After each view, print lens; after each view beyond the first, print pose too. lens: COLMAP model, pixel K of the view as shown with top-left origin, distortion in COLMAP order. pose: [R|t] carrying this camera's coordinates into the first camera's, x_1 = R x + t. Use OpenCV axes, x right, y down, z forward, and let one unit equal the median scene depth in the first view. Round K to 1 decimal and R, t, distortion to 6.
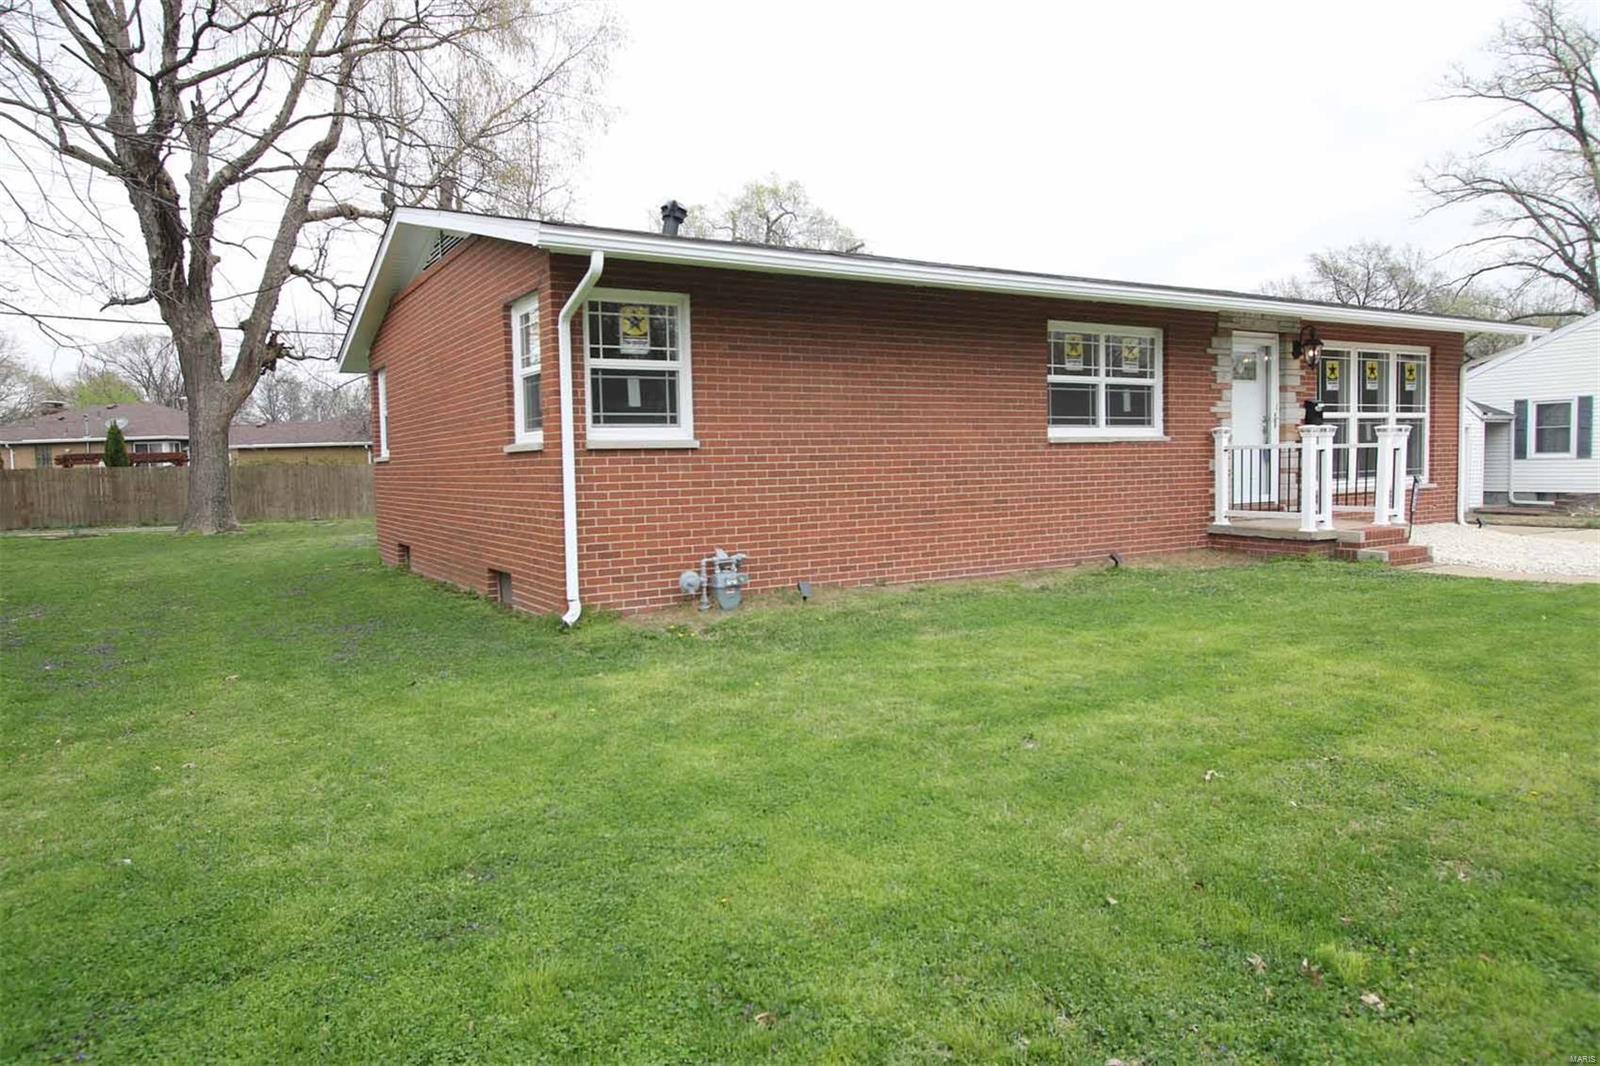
lens RADIAL K [[1057.5, 0, 799.7], [0, 1057.5, 569.4], [0, 0, 1]] dist [0.000820, 0.001411]
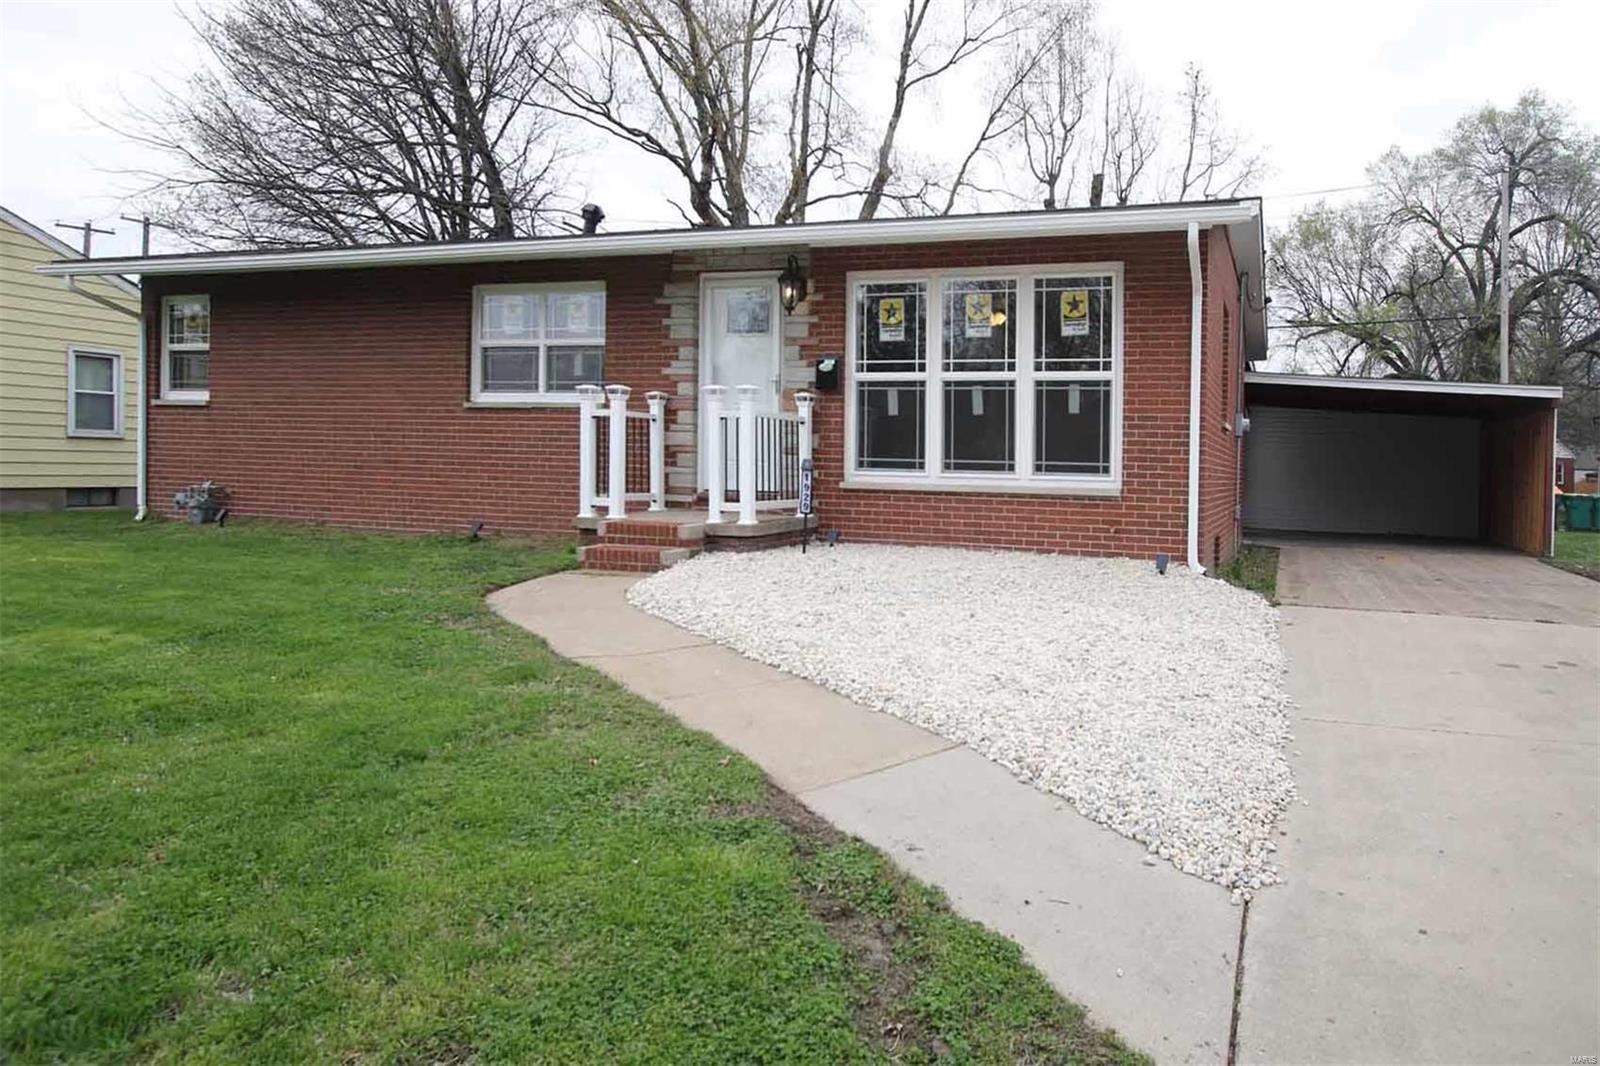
lens RADIAL K [[1027.9, 0, 800.0], [0, 1027.9, 533.0], [0, 0, 1]] dist [-0.004797, 0.000106]
pose [[0.626329, 0.097062, -0.773493, 1.136512], [-0.118031, 0.992587, 0.028981, -0.064010], [0.770572, 0.073145, 0.633142, 0.606909]]
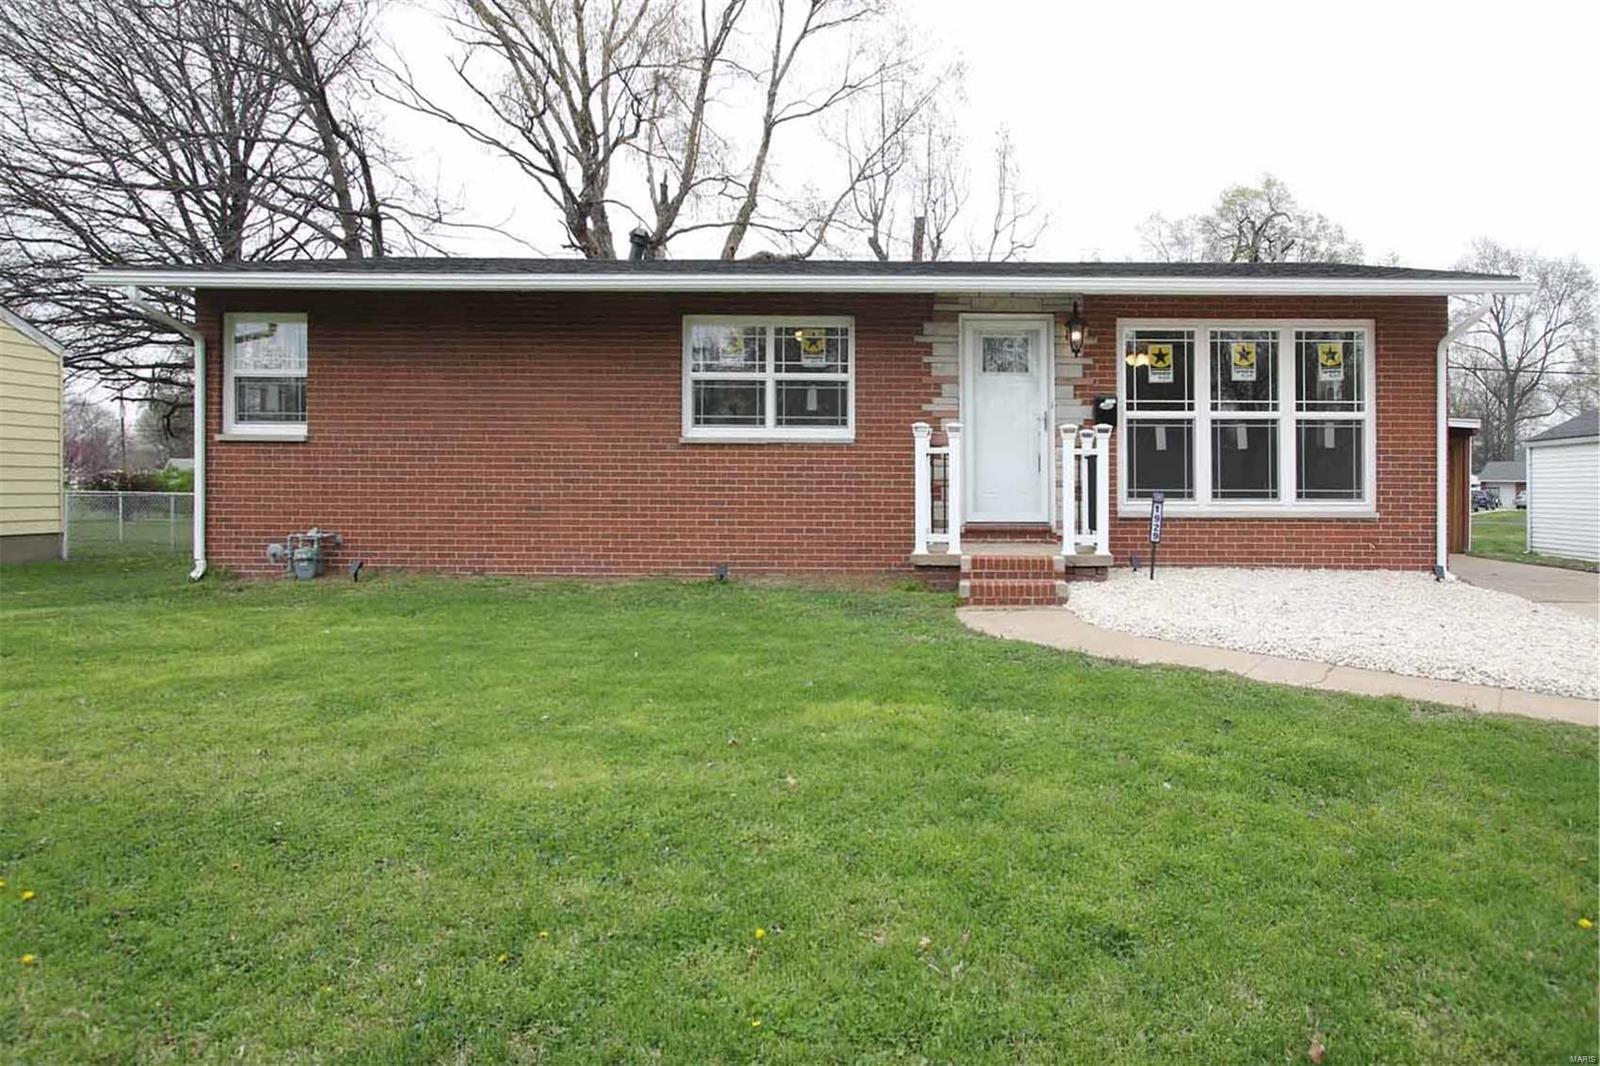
lens RADIAL K [[1010.6, 0, 800.0], [0, 1010.6, 533.0], [0, 0, 1]] dist [-0.006727, -0.000427]
pose [[0.837437, 0.058005, -0.543447, 0.782622], [-0.081279, 0.996512, -0.018885, -0.029067], [0.540457, 0.059986, 0.839231, 0.286010]]
